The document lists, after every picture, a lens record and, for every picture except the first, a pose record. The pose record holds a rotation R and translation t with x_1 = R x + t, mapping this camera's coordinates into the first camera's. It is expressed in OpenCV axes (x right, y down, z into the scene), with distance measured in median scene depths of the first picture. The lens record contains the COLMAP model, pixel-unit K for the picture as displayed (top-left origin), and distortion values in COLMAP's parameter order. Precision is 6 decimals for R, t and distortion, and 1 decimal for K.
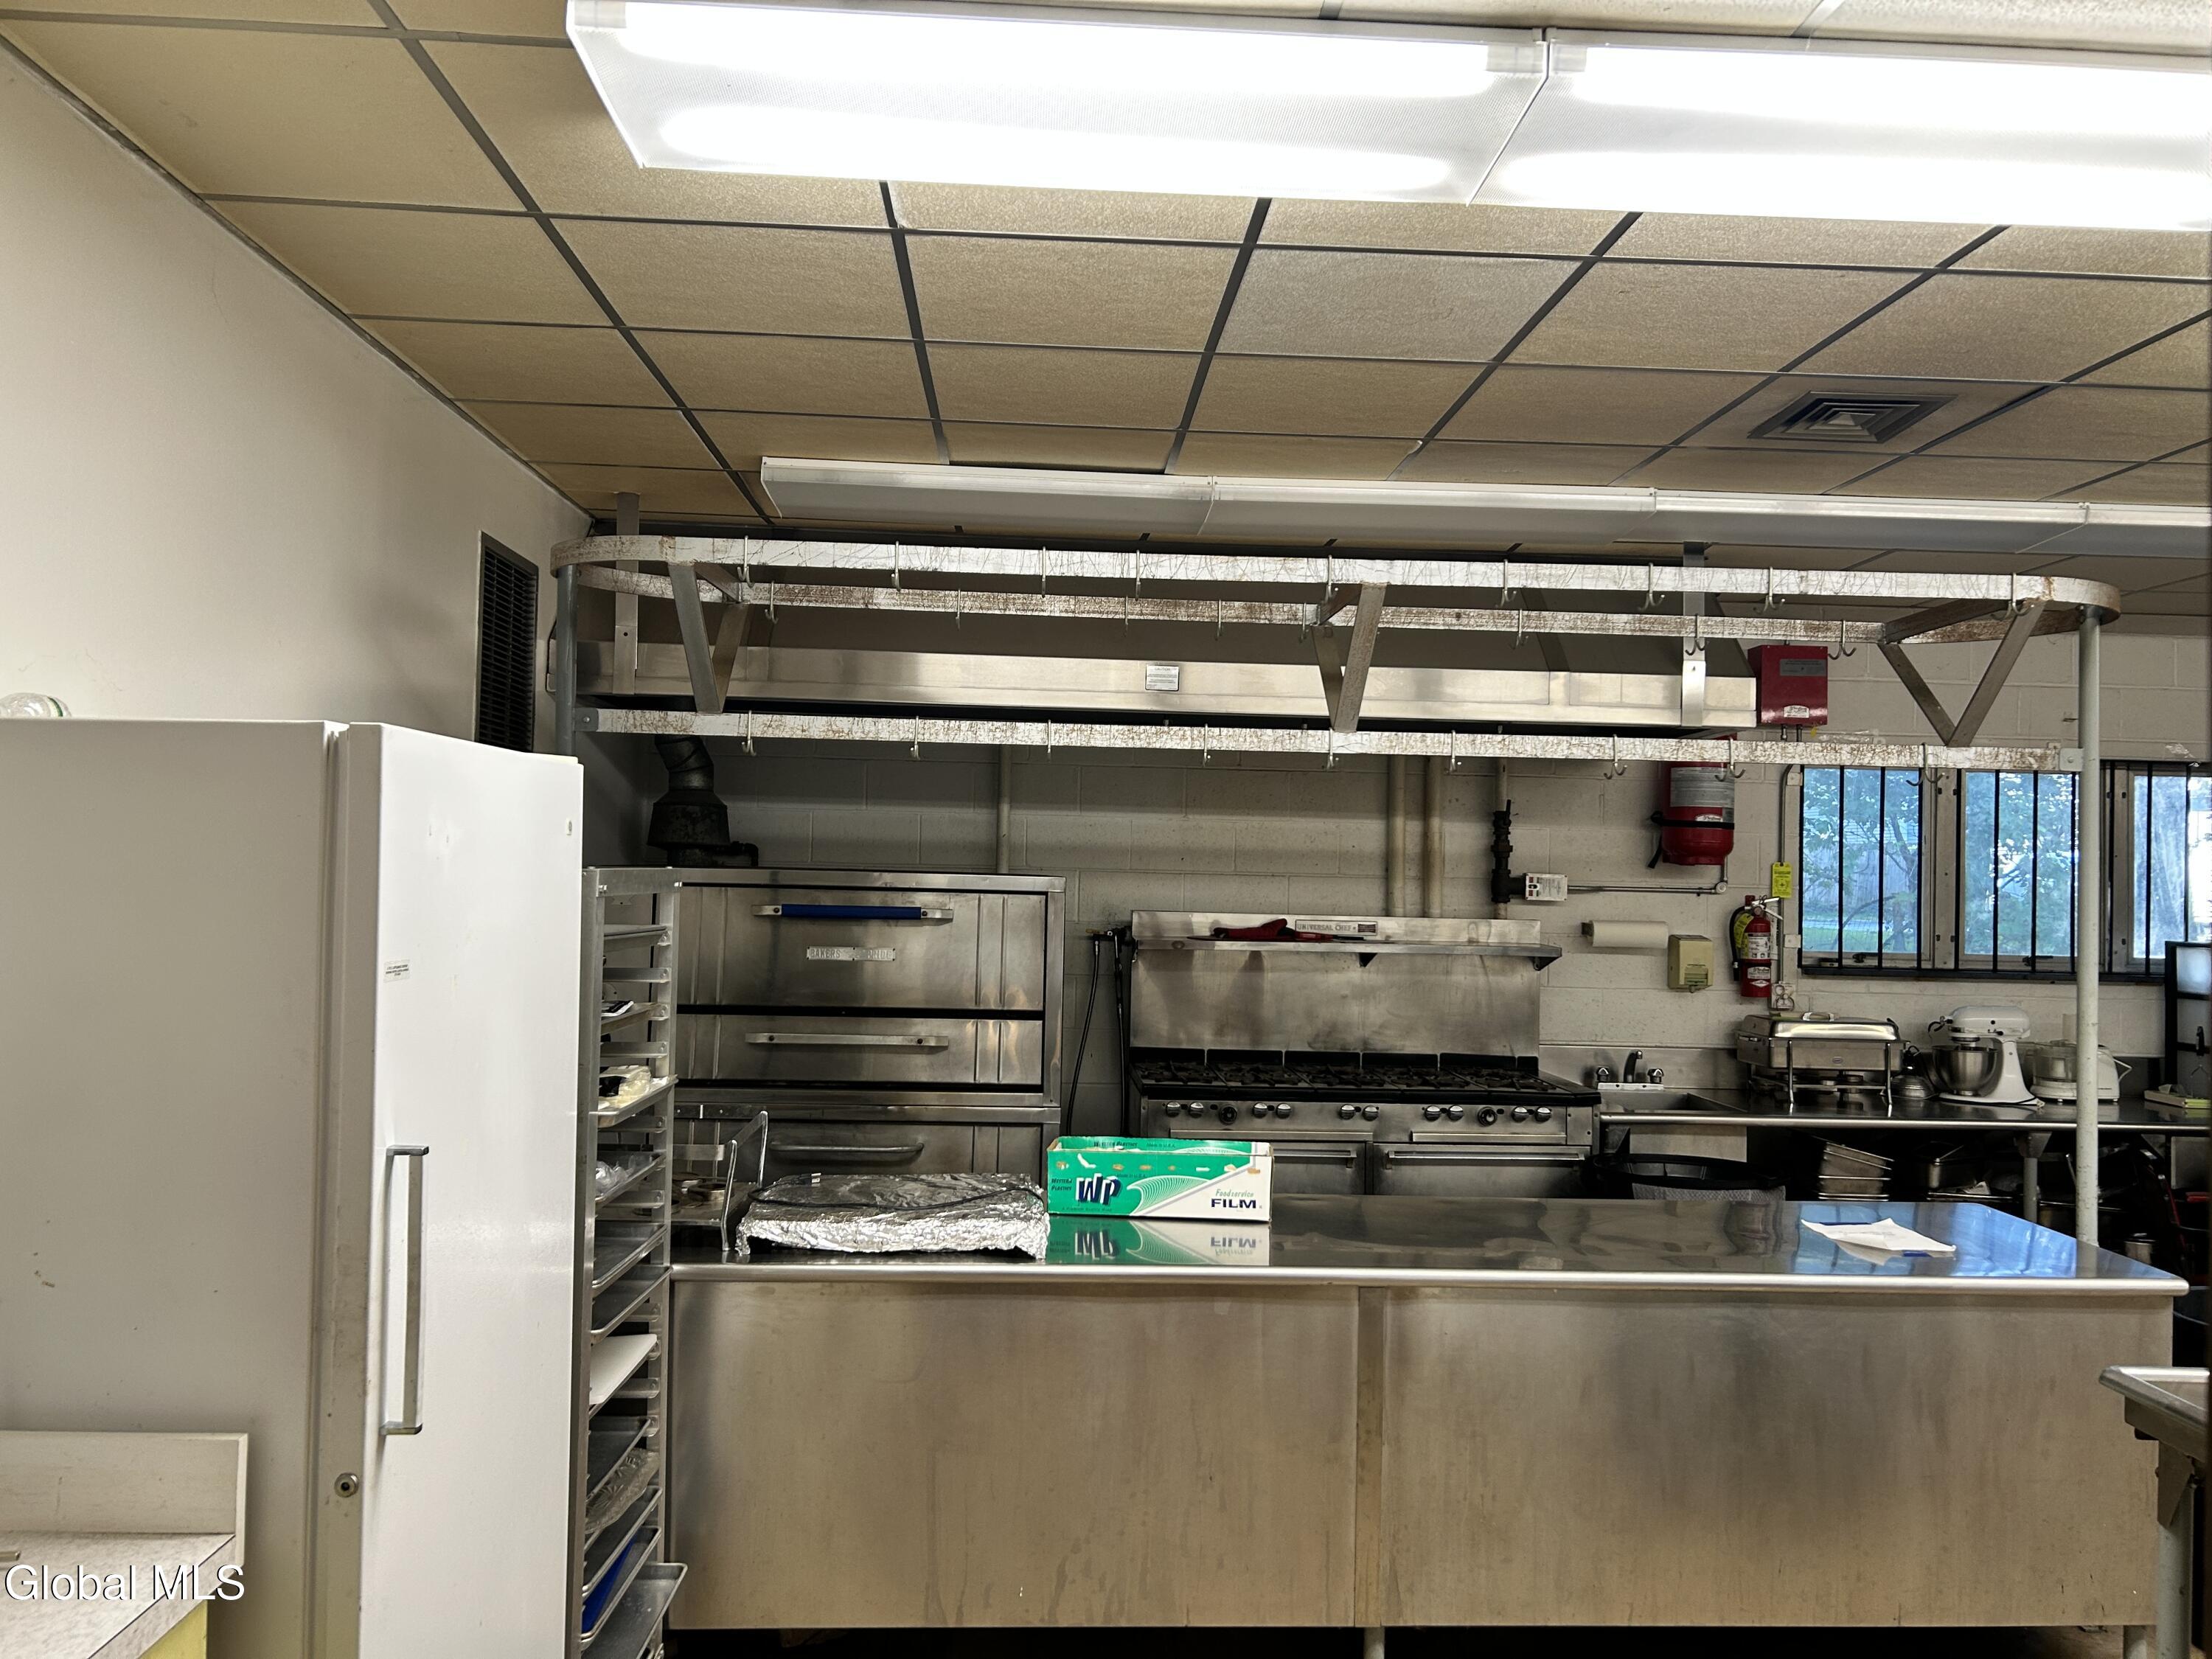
lens RADIAL K [[1671.6, 0, 1108.0], [0, 1671.6, 839.0], [0, 0, 1]] dist [0.039569, -0.037963]
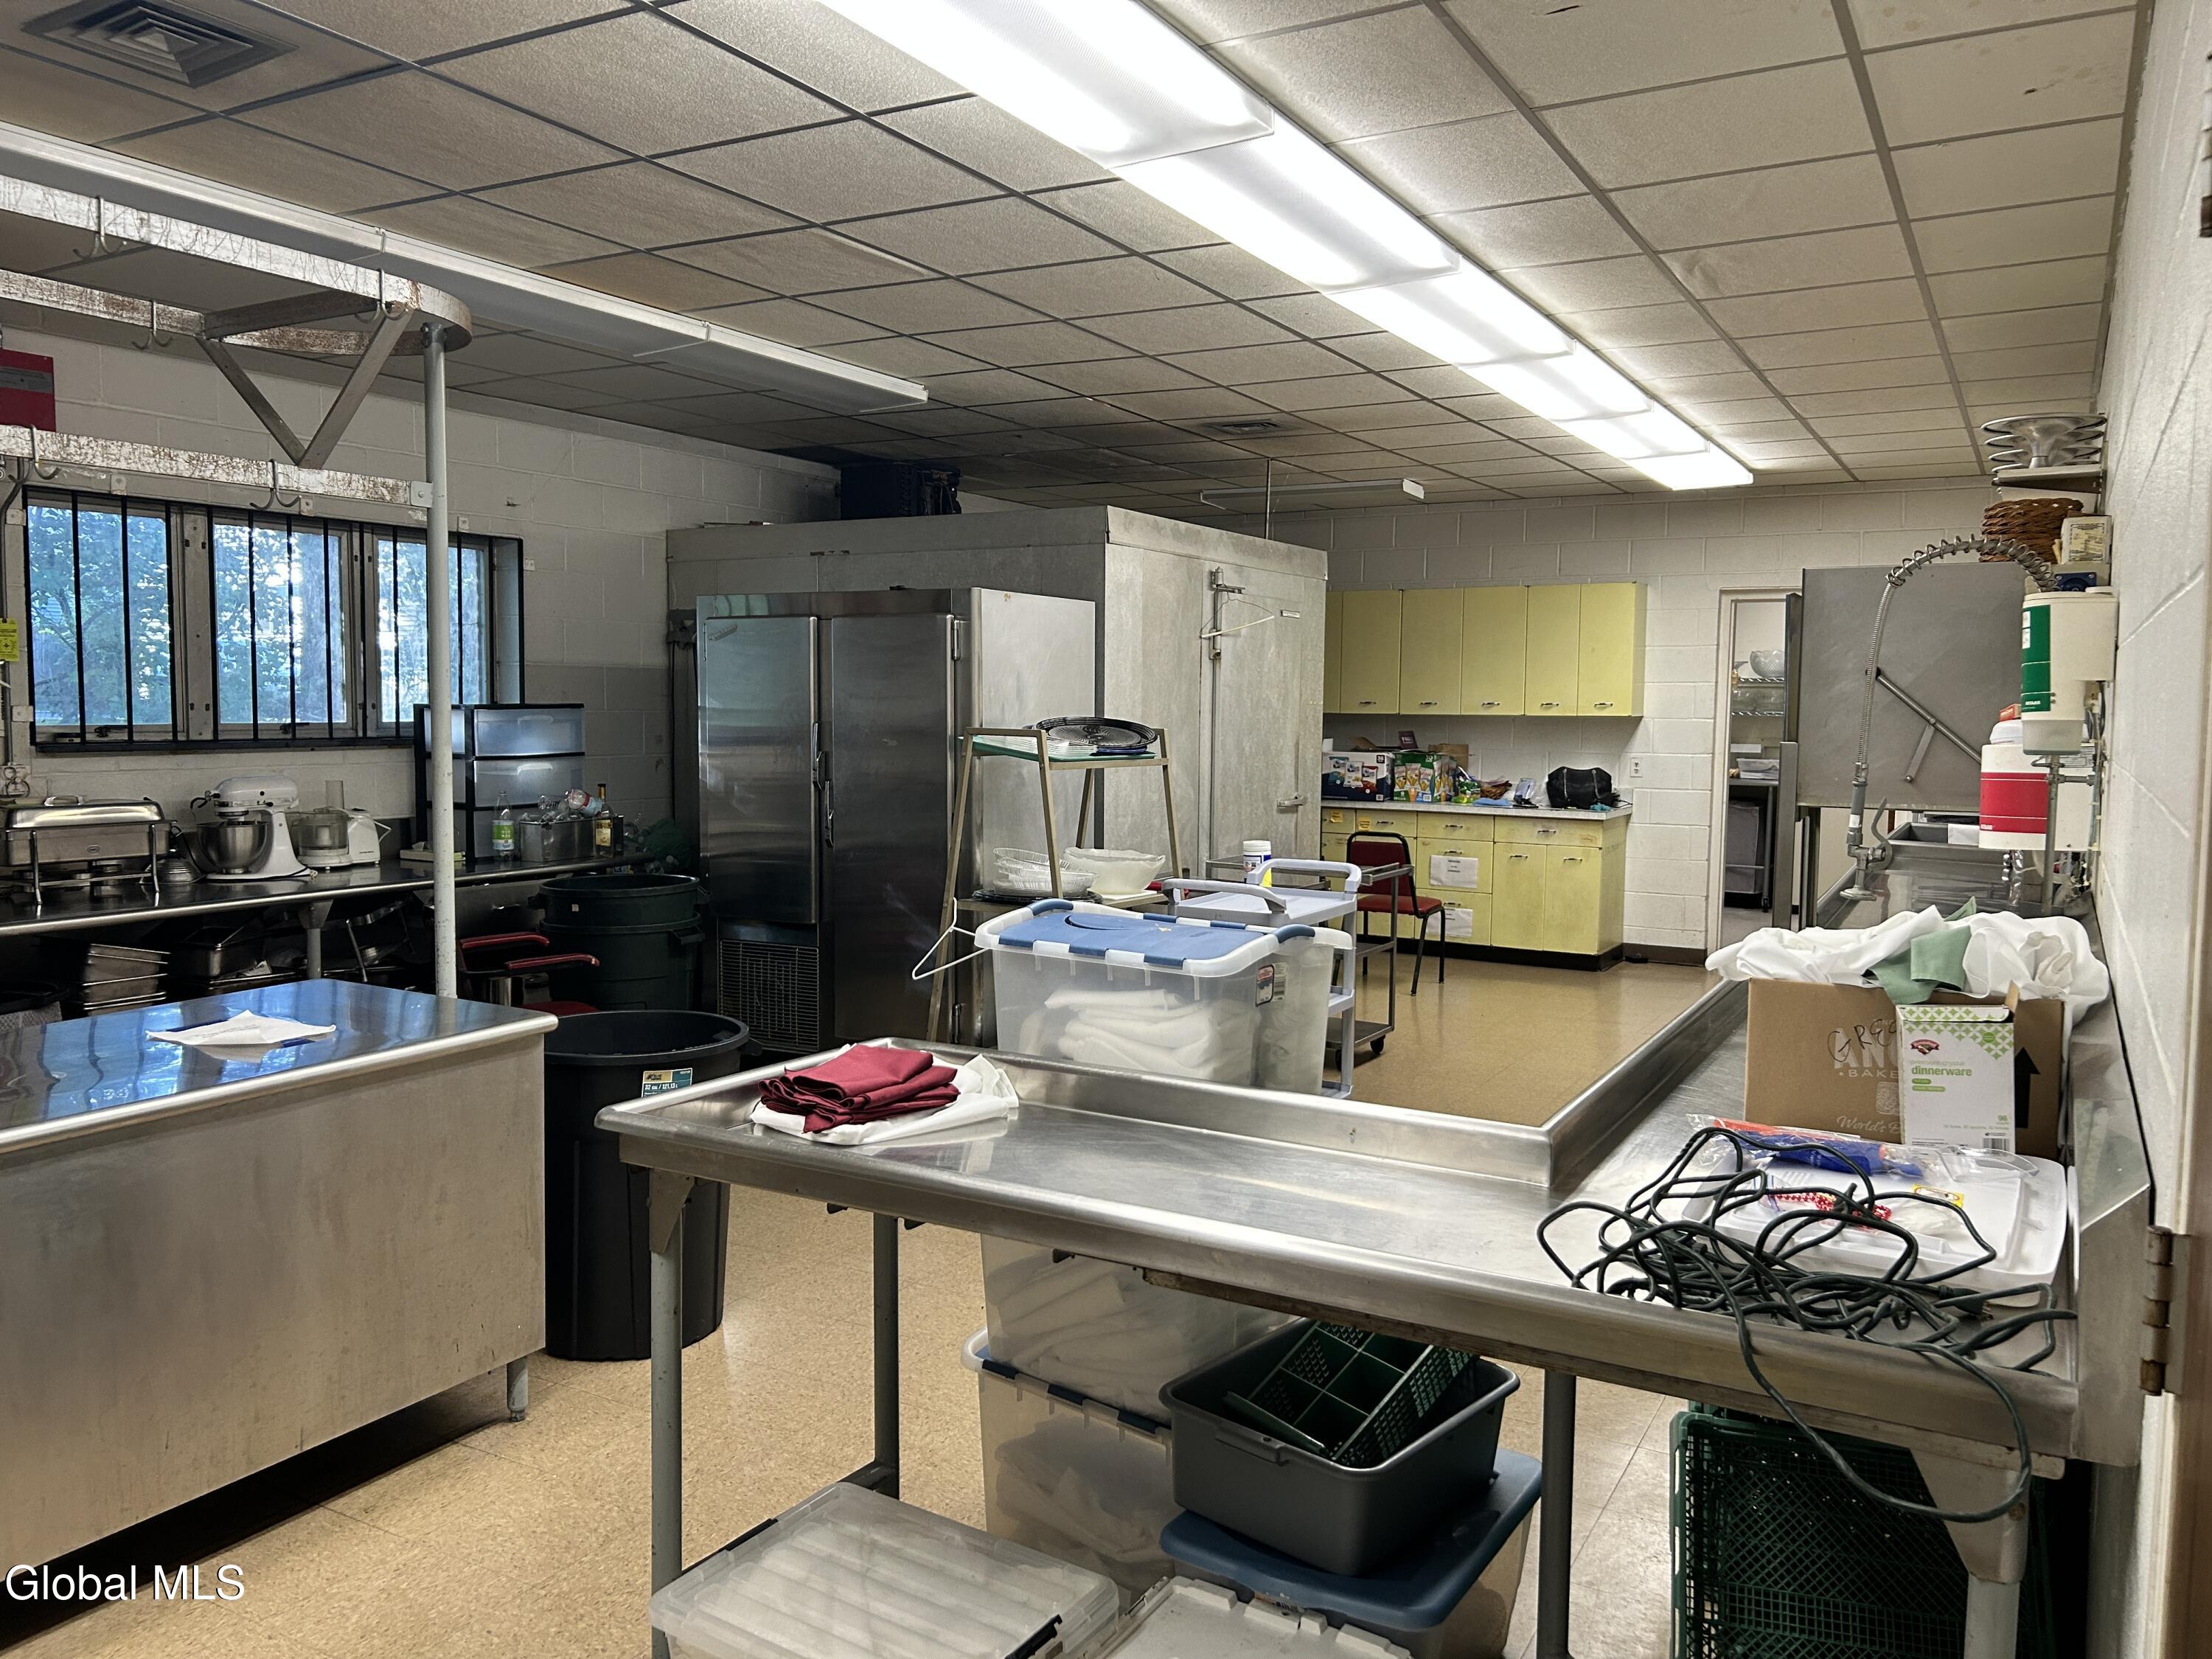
lens RADIAL K [[1671.6, 0, 1104.4], [0, 1671.6, 817.9], [0, 0, 1]] dist [0.039569, -0.037963]
pose [[0.533389, -0.078693, 0.842201, -0.017141], [-0.016311, 0.994521, 0.103255, 0.017636], [-0.845713, -0.068812, 0.529184, 0.103204]]
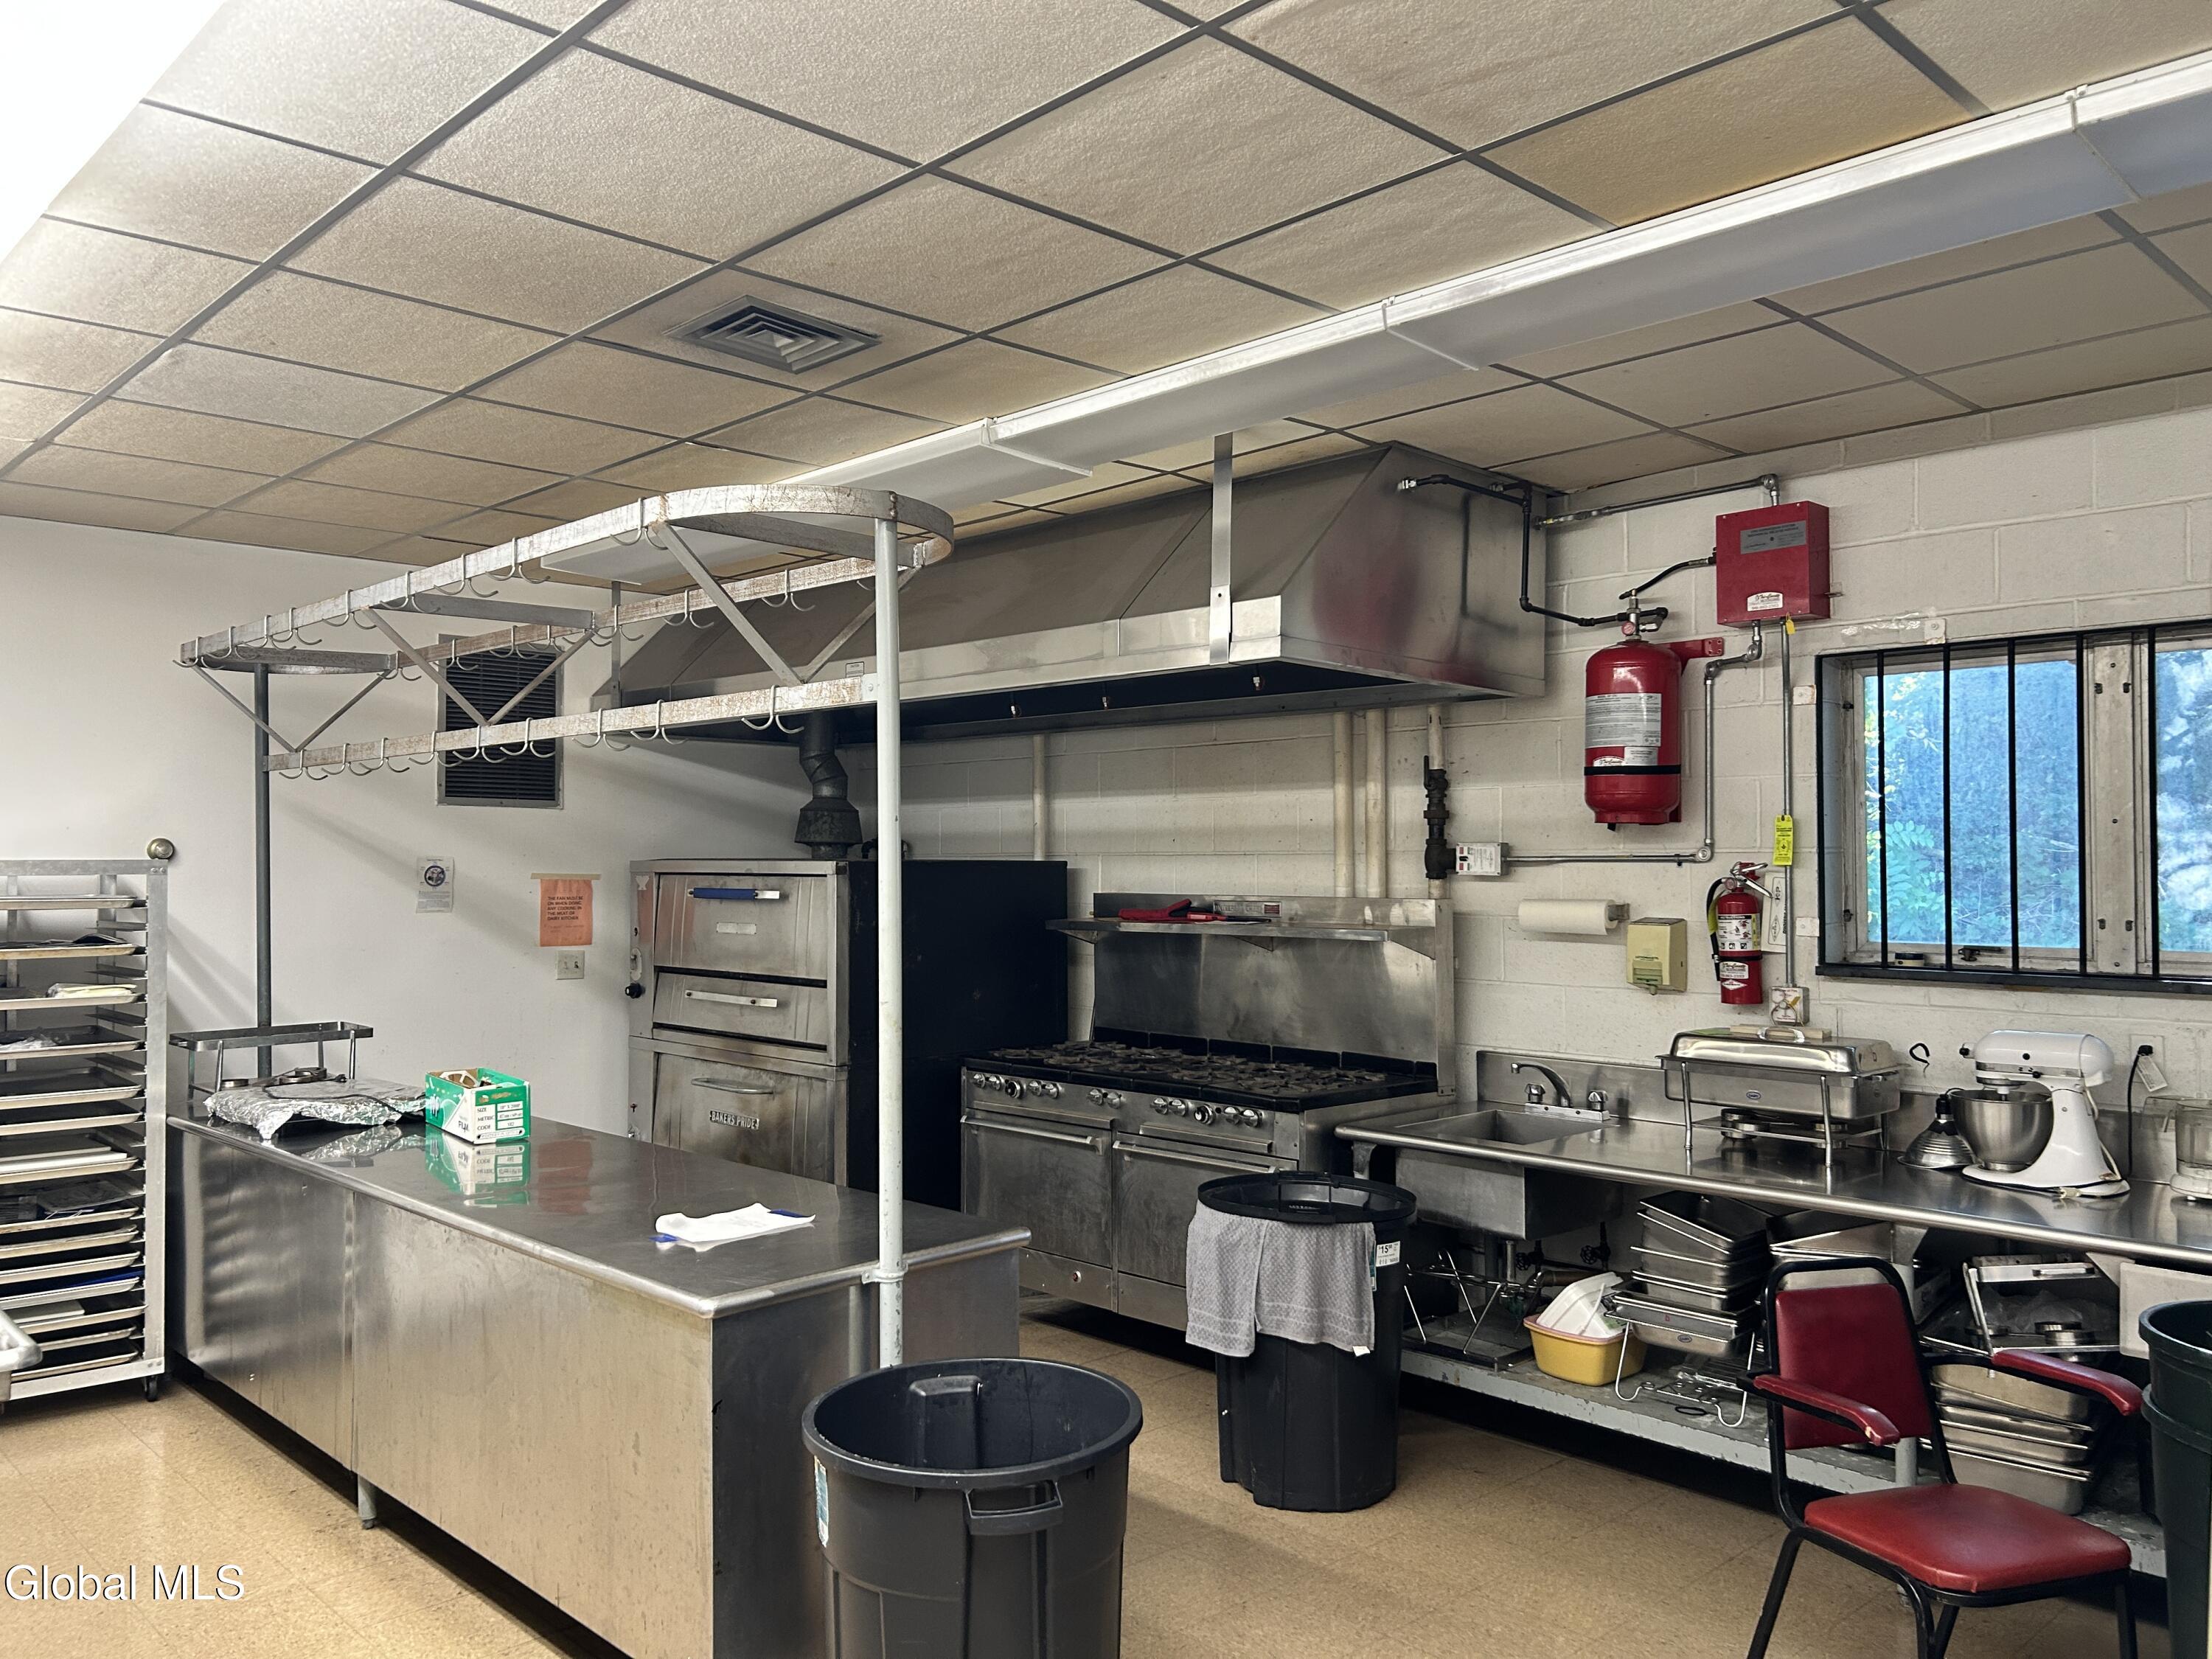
lens RADIAL K [[1671.6, 0, 1068.6], [0, 1671.6, 866.1], [0, 0, 1]] dist [0.039569, -0.037963]
pose [[0.652476, -0.022012, -0.757490, 0.768040], [0.033854, 0.999427, 0.000119, 0.025764], [0.757053, -0.025722, 0.652847, 0.323709]]
